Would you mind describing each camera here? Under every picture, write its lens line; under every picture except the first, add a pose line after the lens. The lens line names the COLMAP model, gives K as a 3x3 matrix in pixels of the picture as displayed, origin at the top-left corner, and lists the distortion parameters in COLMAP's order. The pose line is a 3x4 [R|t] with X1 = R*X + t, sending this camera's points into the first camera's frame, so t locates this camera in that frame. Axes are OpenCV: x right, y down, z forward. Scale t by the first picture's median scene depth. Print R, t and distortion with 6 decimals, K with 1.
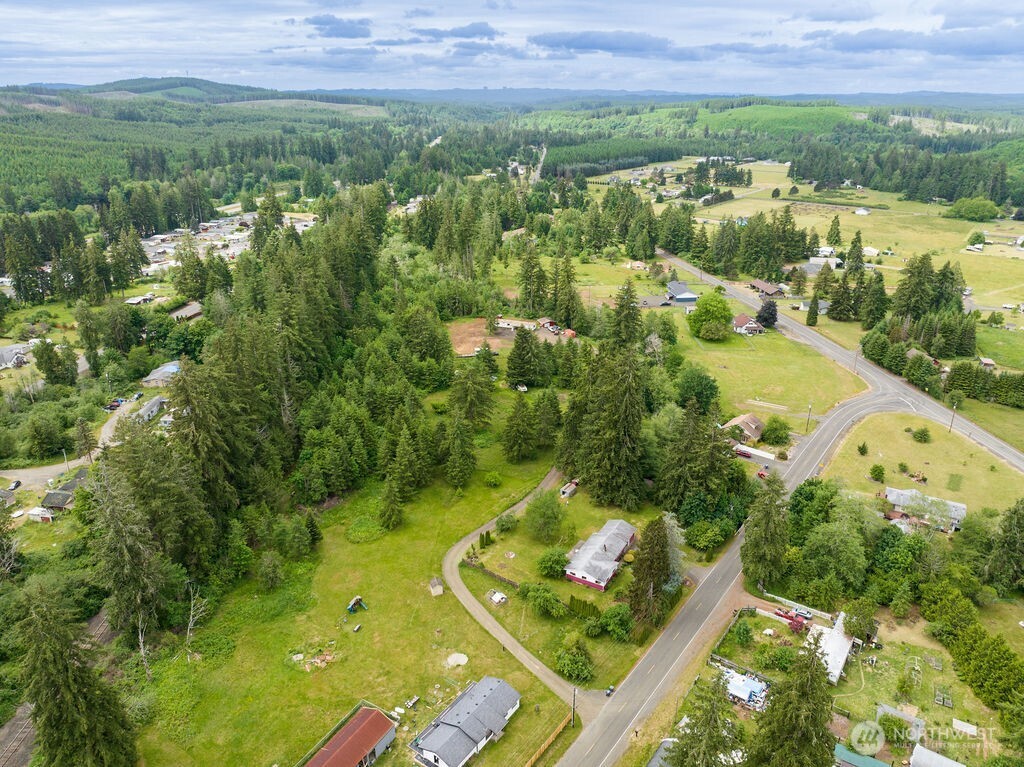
lens RADIAL K [[714.6, 0, 506.5], [0, 714.6, 387.0], [0, 0, 1]] dist [-0.076780, 0.051710]
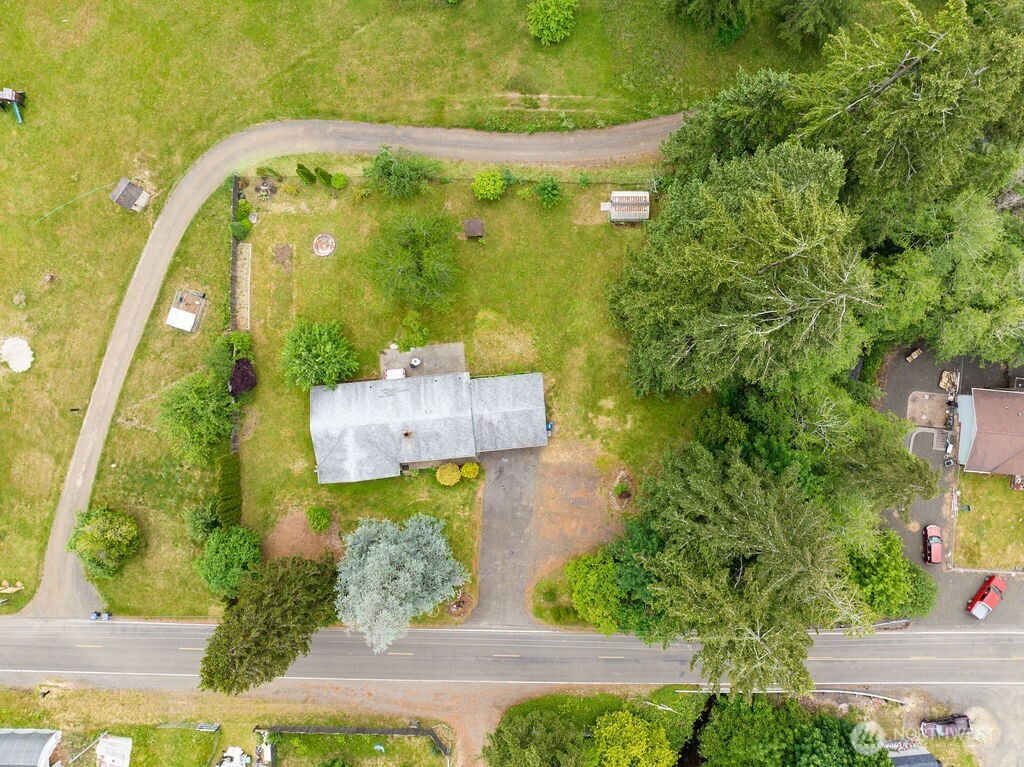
lens RADIAL K [[714.6, 0, 506.5], [0, 714.6, 387.0], [0, 0, 1]] dist [-0.076780, 0.051710]
pose [[0.586854, 0.808823, 0.037516, 0.125472], [-0.327228, 0.194534, 0.924704, -0.194837], [0.740624, -0.554943, 0.378833, 0.838232]]
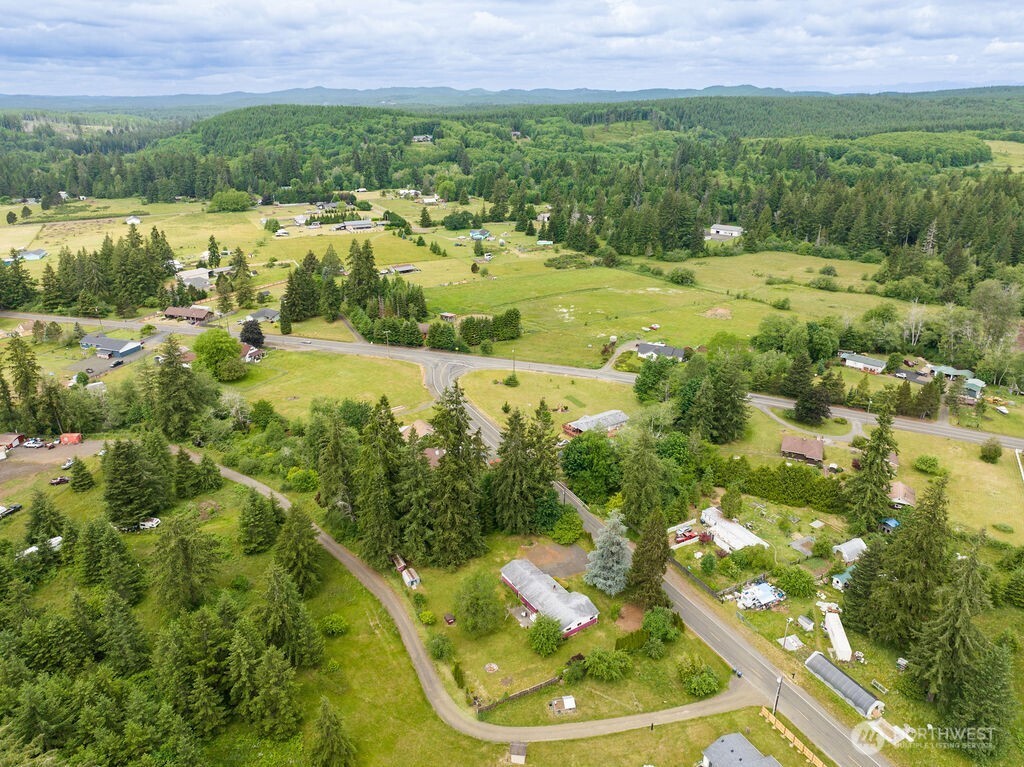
lens RADIAL K [[714.6, 0, 506.5], [0, 714.6, 387.0], [0, 0, 1]] dist [-0.076780, 0.051710]
pose [[0.434046, -0.339698, 0.834391, -0.534926], [0.342032, 0.918975, 0.196211, -0.204994], [-0.833438, 0.200224, 0.515065, 0.488968]]
